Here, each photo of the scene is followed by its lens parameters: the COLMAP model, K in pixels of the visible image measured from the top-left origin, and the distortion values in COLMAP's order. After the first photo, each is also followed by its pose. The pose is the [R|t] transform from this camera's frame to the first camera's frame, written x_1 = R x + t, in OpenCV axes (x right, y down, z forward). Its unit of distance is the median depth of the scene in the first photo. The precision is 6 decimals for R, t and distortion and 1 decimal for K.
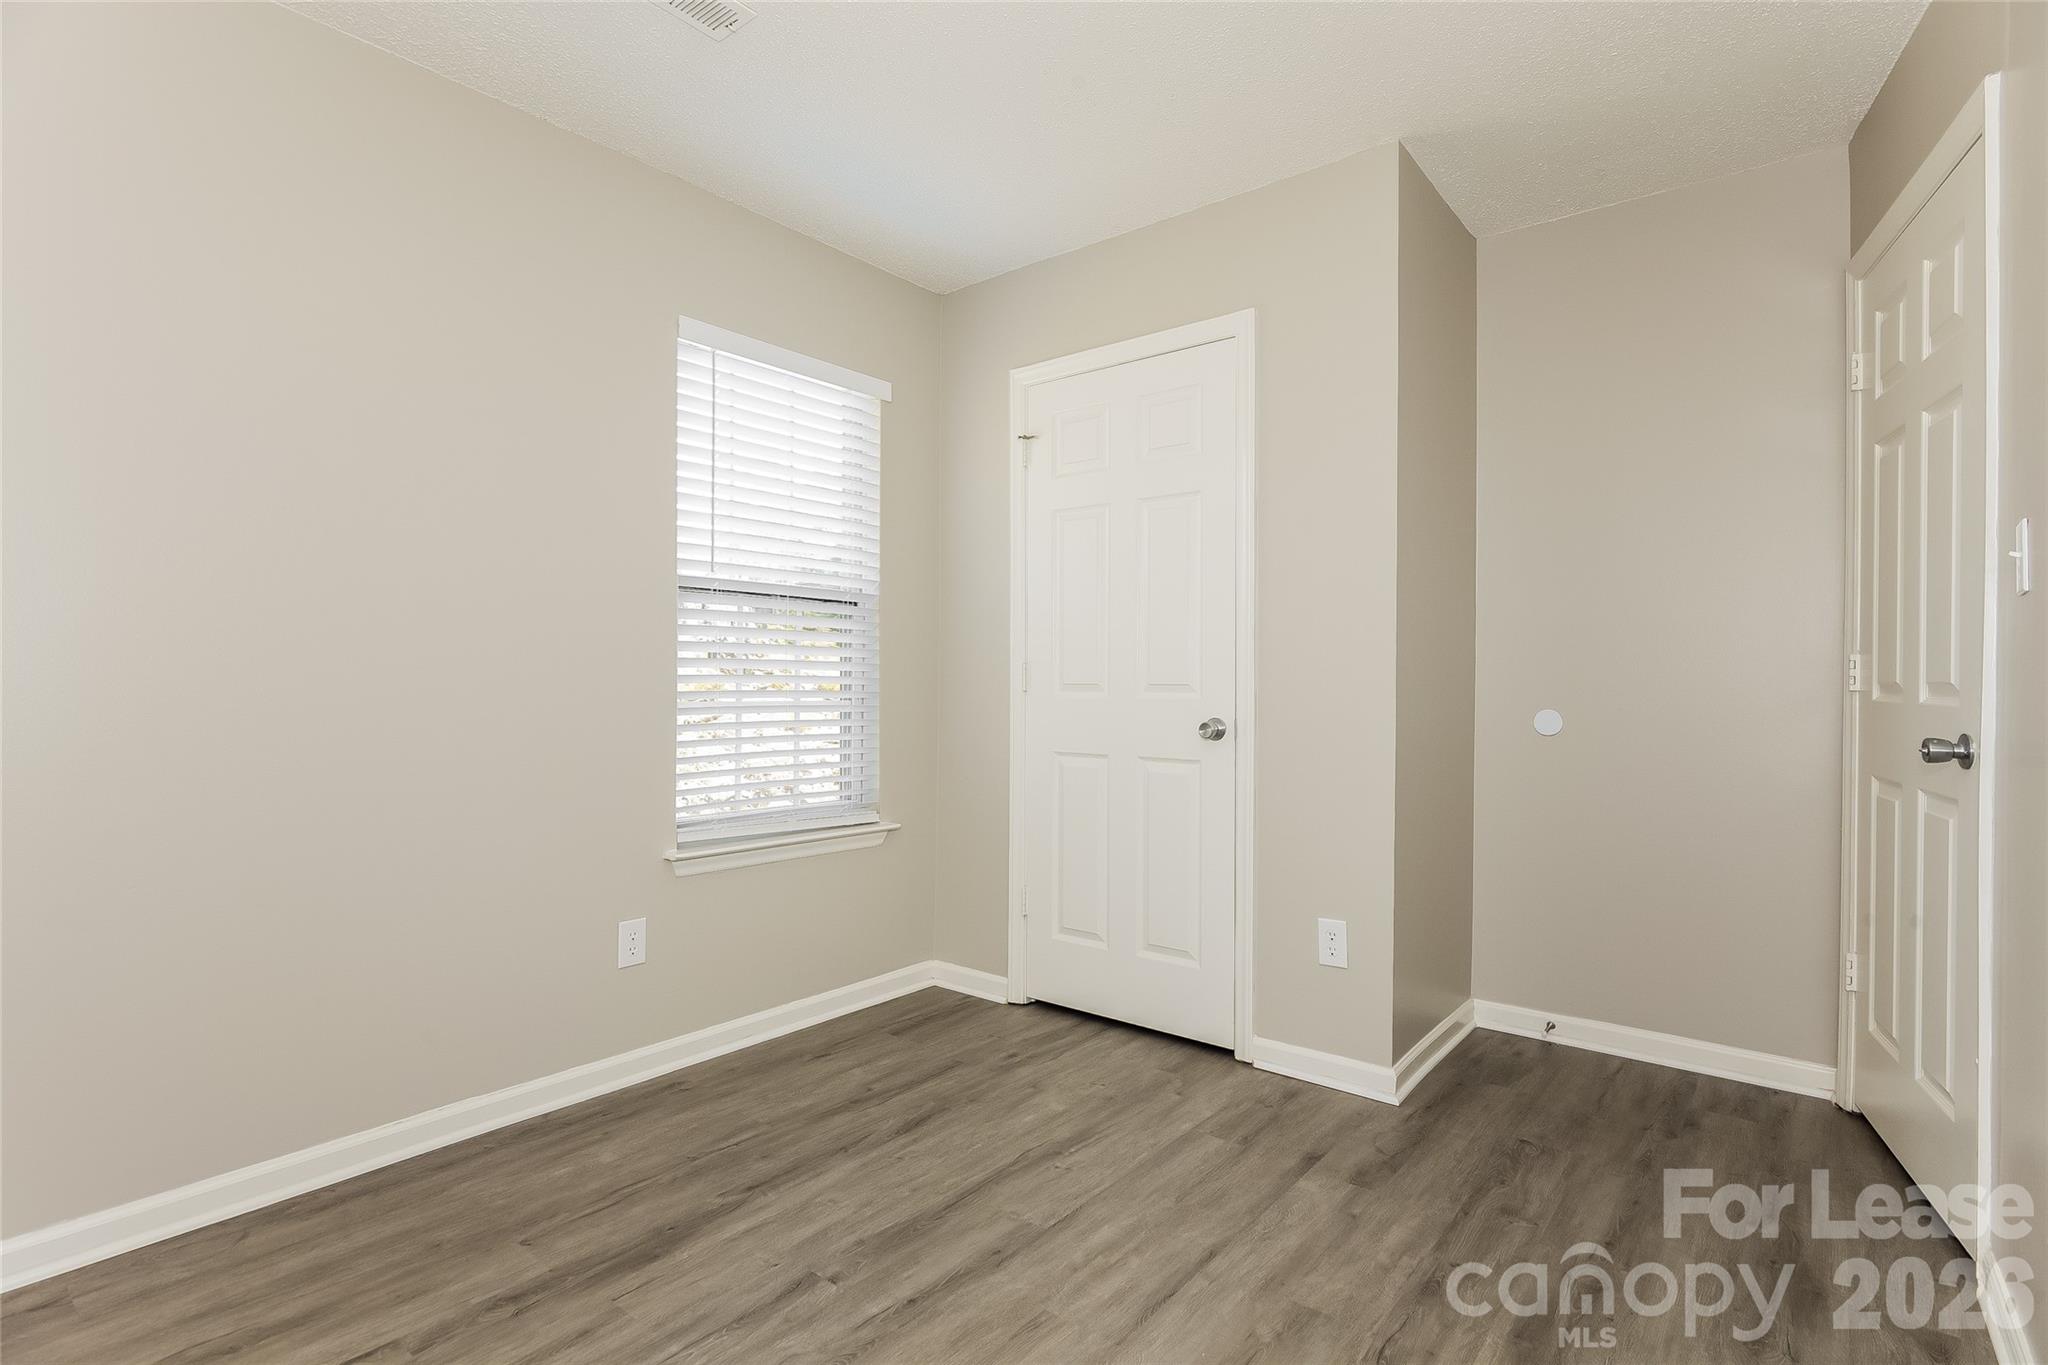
lens RADIAL K [[987.9, 0, 1021.9], [0, 987.9, 686.0], [0, 0, 1]] dist [-0.003127, -0.000526]
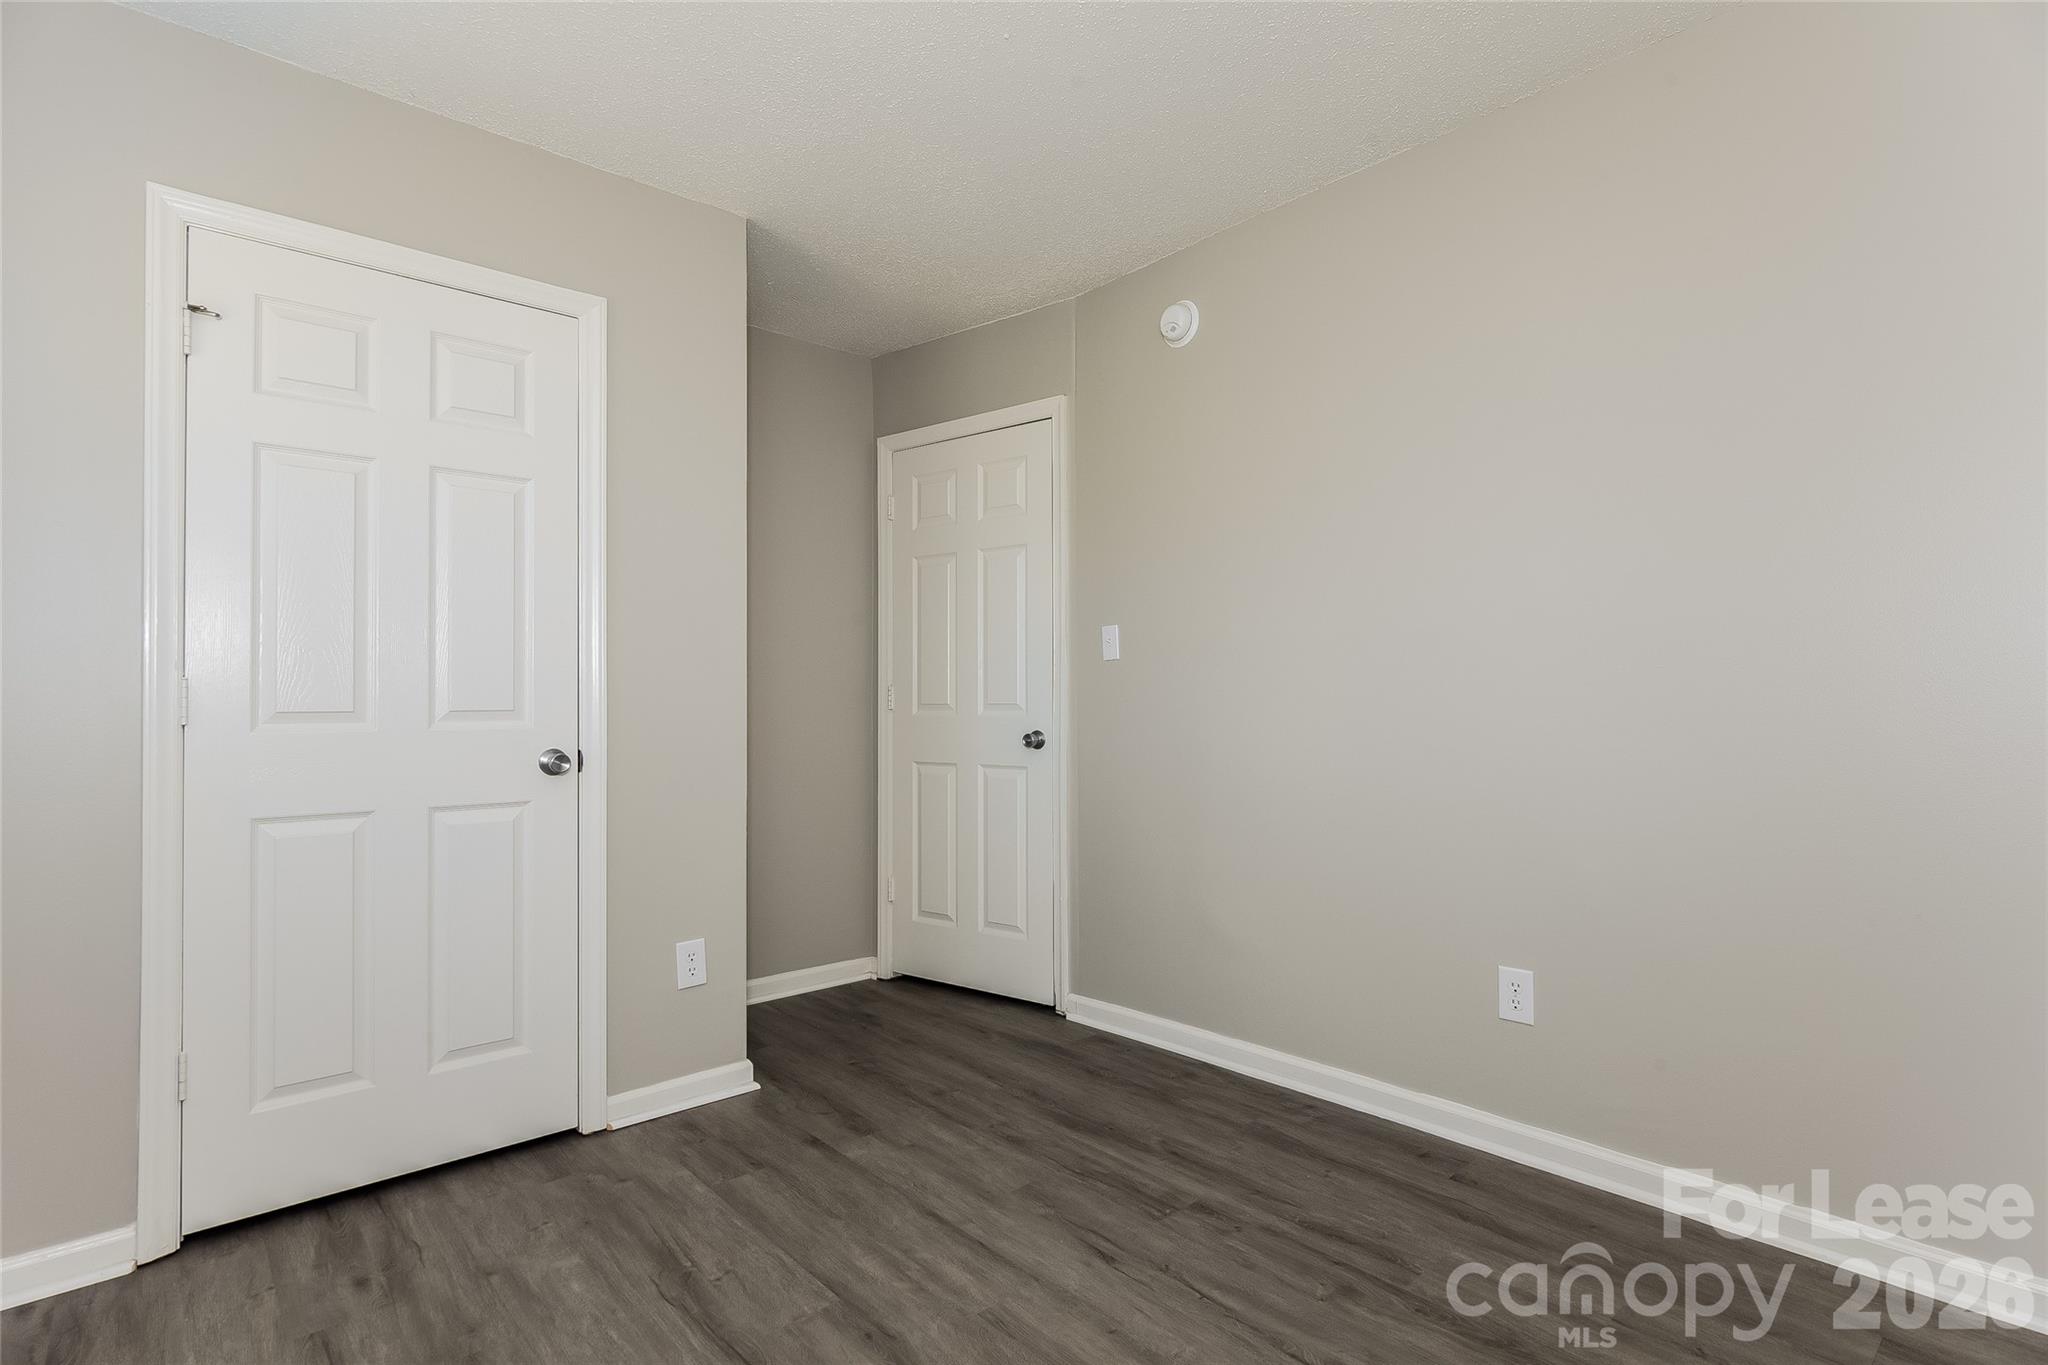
lens RADIAL K [[987.9, 0, 1021.9], [0, 987.9, 686.0], [0, 0, 1]] dist [-0.003127, -0.000526]
pose [[0.162109, 0.016557, 0.986634, -0.706854], [0.012951, 0.999737, -0.018905, -0.000231], [-0.986688, 0.015843, 0.161852, 0.555357]]
